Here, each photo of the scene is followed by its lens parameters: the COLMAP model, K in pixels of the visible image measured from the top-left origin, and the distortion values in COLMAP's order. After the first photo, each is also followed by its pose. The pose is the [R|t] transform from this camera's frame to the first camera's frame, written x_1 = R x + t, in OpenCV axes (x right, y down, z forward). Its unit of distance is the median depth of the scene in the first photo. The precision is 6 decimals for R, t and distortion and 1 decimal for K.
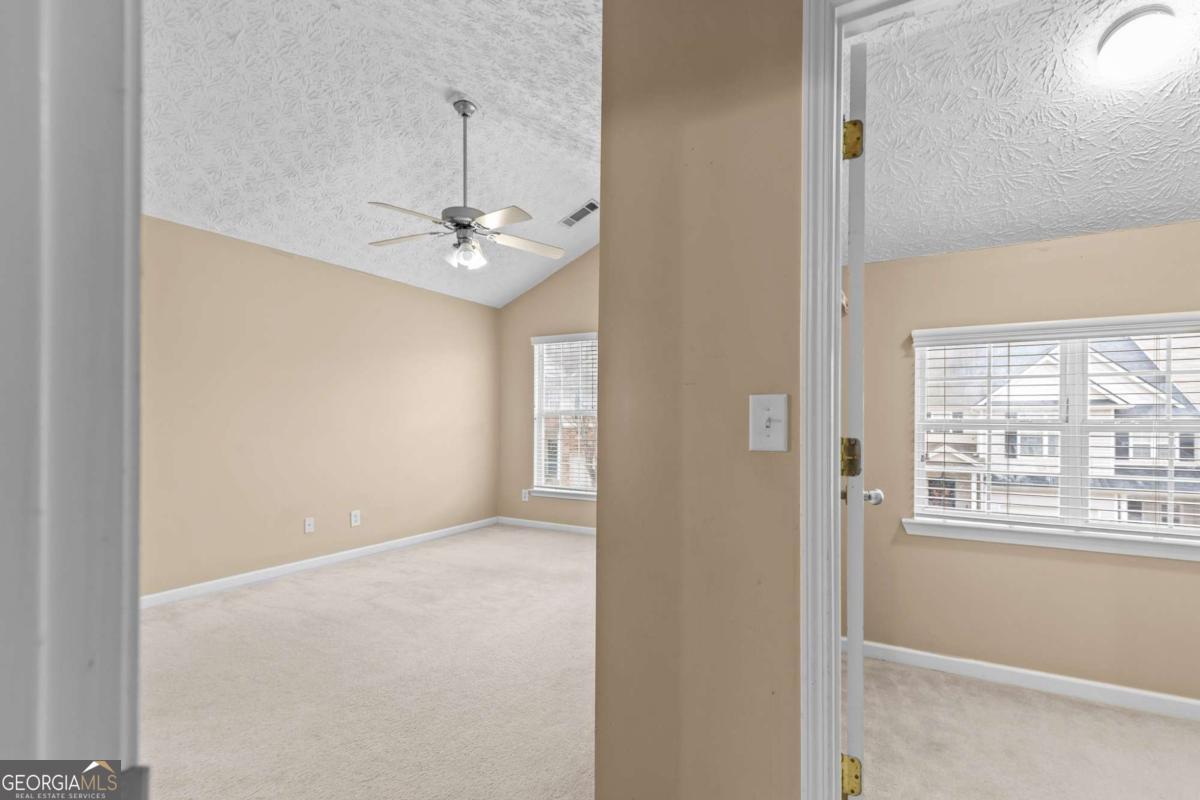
lens RADIAL K [[547.8, 0, 608.5], [0, 547.8, 423.1], [0, 0, 1]] dist [0.003247, -0.000111]
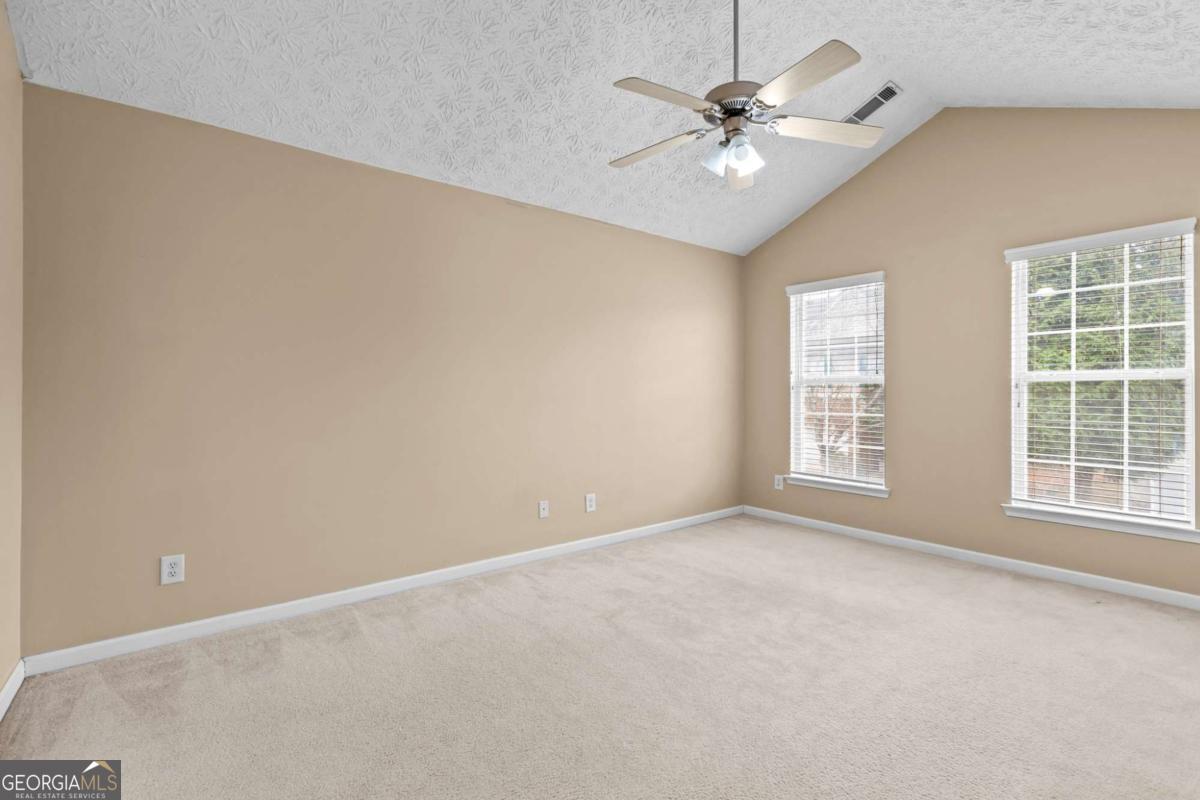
lens RADIAL K [[553.0, 0, 609.6], [0, 553.0, 389.9], [0, 0, 1]] dist [0.002413, -0.000325]
pose [[0.926992, -0.006427, -0.375026, -0.133923], [0.003606, 0.999960, -0.008223, 0.001281], [0.375064, 0.006270, 0.926978, 0.254409]]
